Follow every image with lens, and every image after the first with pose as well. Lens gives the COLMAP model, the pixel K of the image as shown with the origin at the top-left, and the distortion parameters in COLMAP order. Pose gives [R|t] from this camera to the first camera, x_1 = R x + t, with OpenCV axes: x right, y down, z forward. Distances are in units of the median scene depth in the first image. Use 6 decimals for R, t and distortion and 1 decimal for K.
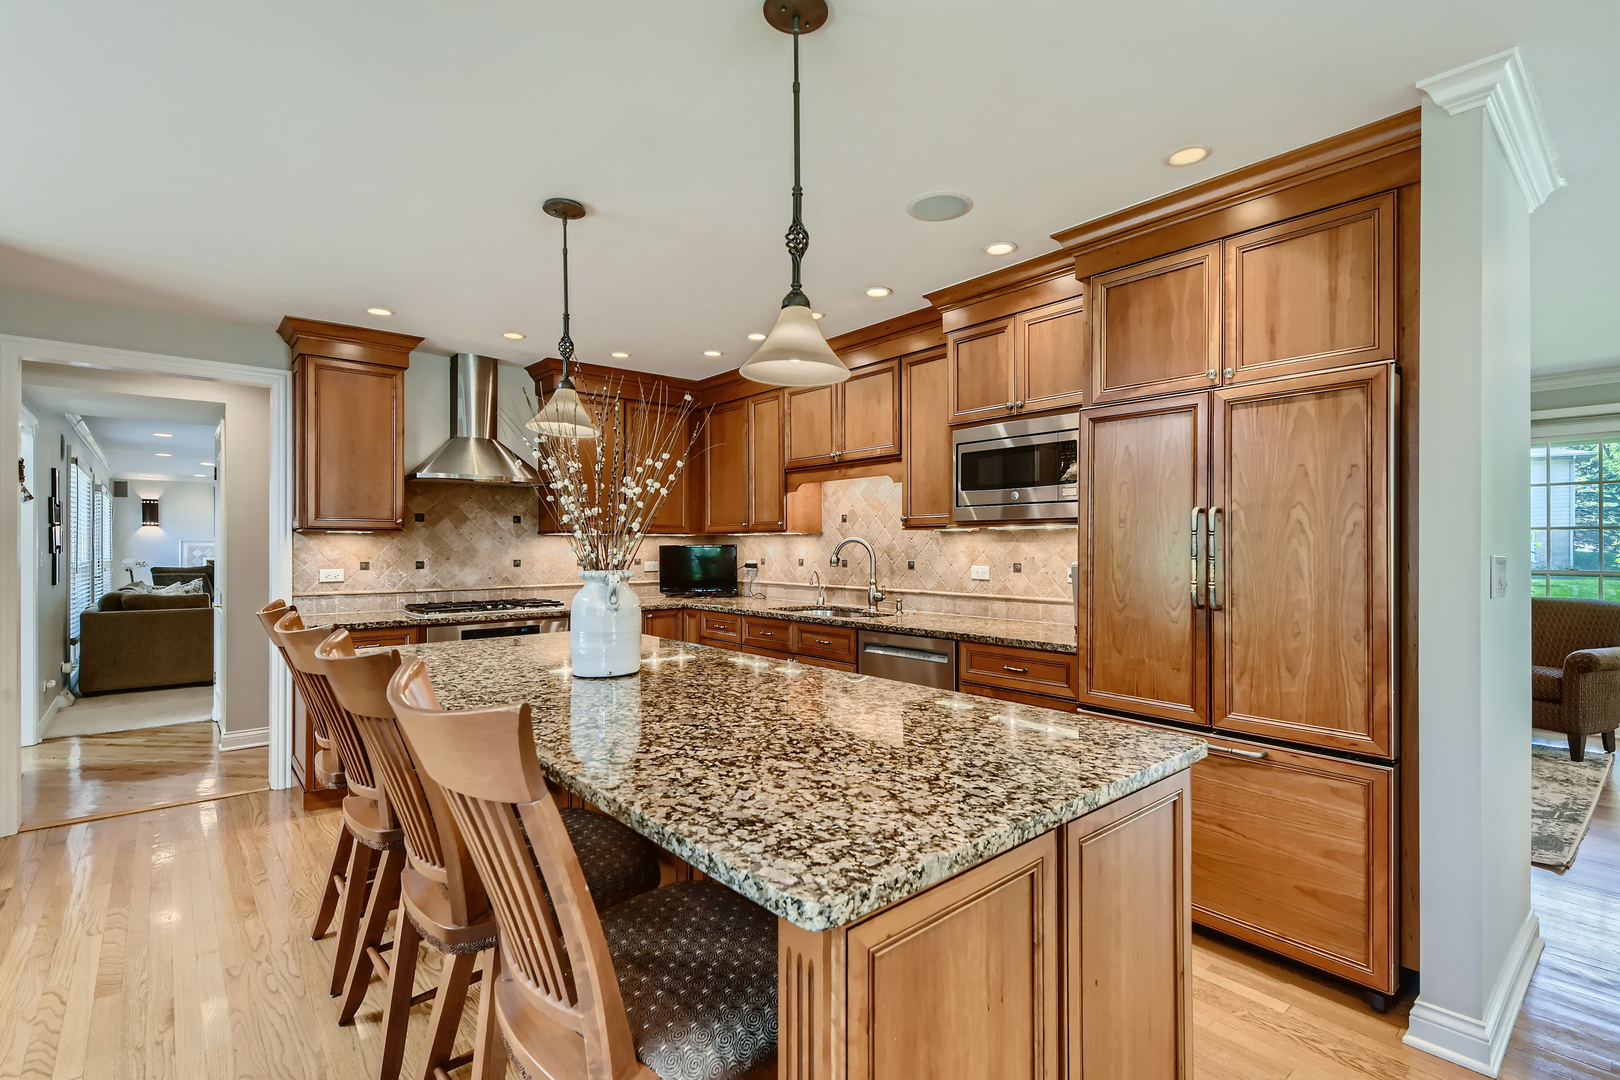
lens RADIAL K [[746.4, 0, 843.0], [0, 746.4, 530.0], [0, 0, 1]] dist [0.010270, -0.003979]
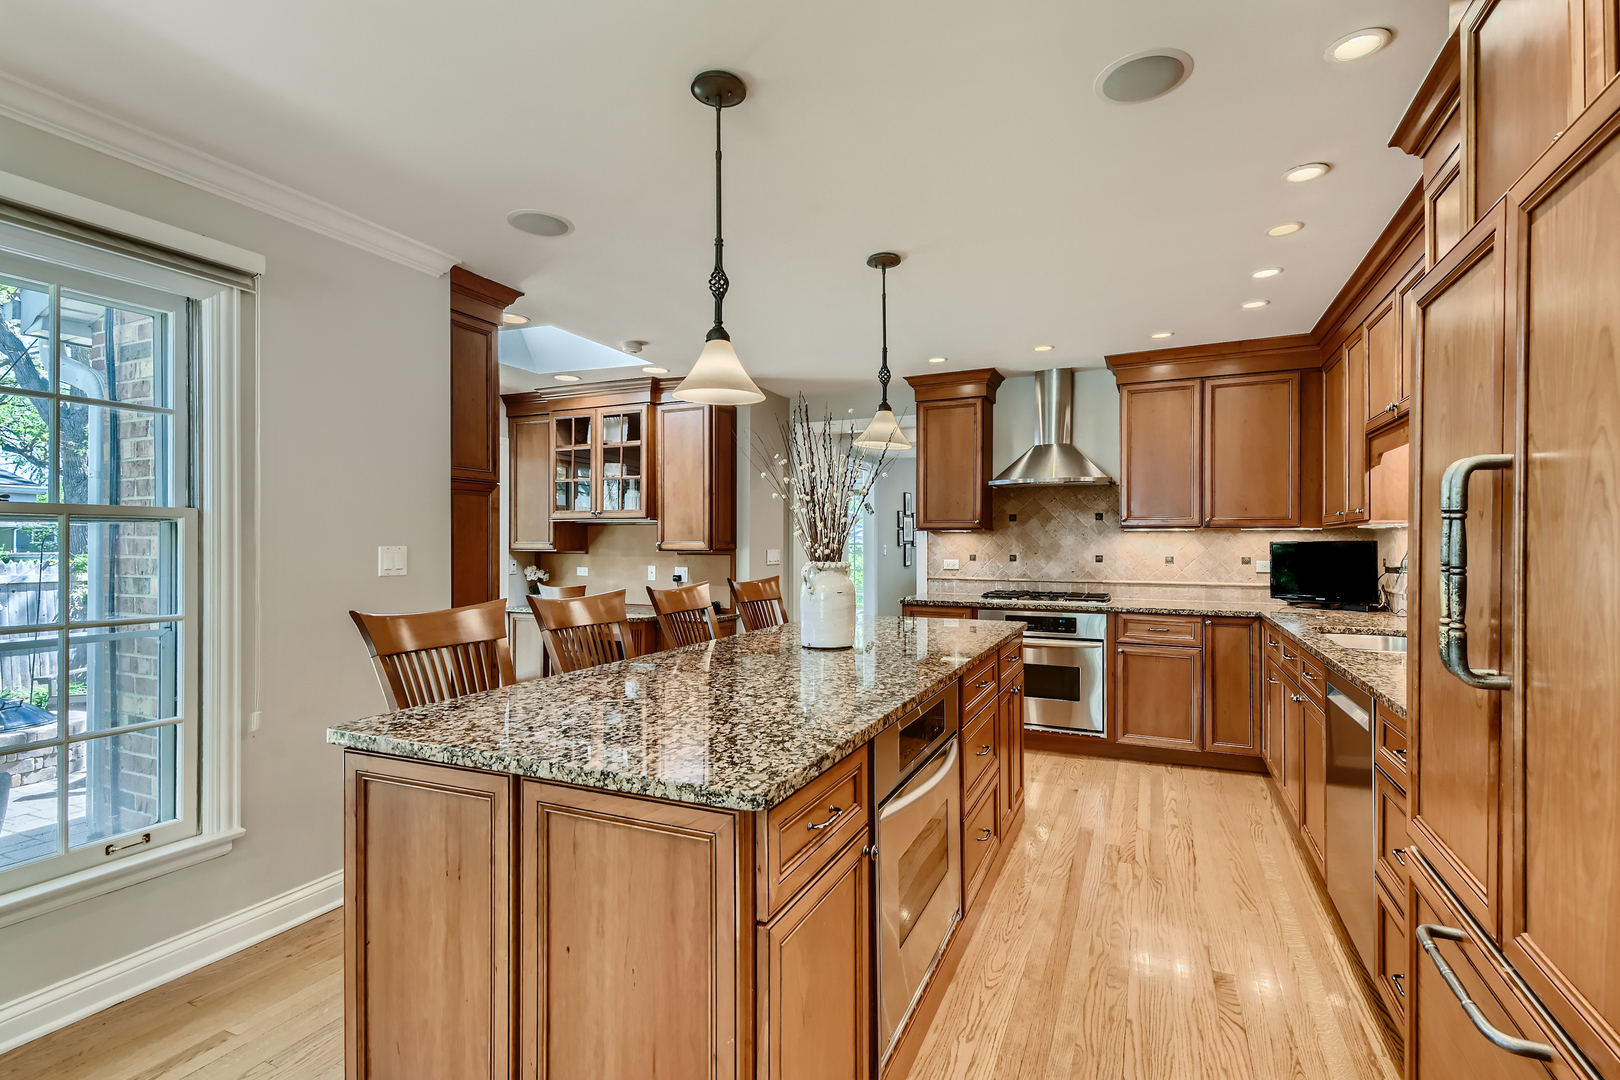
lens RADIAL K [[746.4, 0, 817.8], [0, 746.4, 543.4], [0, 0, 1]] dist [0.010270, -0.003979]
pose [[0.405905, 0.002551, -0.913912, 0.374187], [0.017049, 0.999801, 0.010363, 0.005946], [0.913756, -0.019787, 0.405781, 0.233068]]
